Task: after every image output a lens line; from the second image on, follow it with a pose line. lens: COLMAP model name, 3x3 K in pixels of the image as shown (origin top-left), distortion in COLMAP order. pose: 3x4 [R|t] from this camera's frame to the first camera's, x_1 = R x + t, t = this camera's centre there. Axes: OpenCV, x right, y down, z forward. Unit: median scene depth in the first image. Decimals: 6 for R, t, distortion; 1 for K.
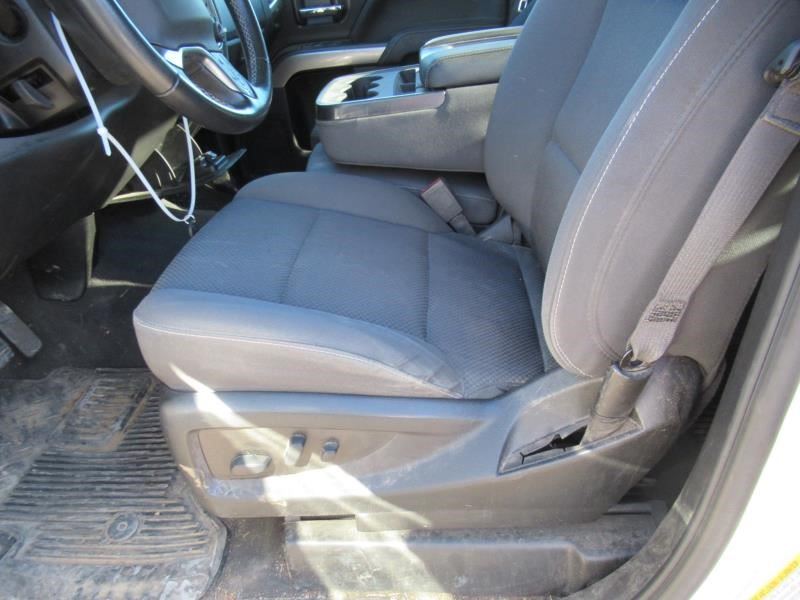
lens RADIAL K [[591.1, 0, 394.9], [0, 591.1, 299.6], [0, 0, 1]] dist [0.006830, 0.019534]
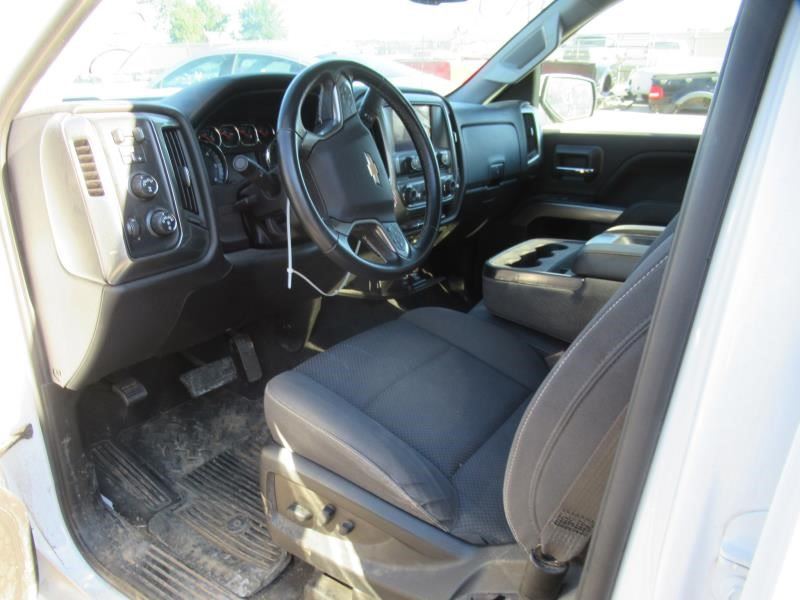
lens RADIAL K [[591.1, 0, 406.9], [0, 591.1, 302.7], [0, 0, 1]] dist [0.006830, 0.019534]
pose [[0.855798, 0.259941, -0.447259, 0.385861], [-0.326254, 0.942166, -0.076690, -0.131854], [0.401458, 0.211552, 0.891110, -0.185412]]
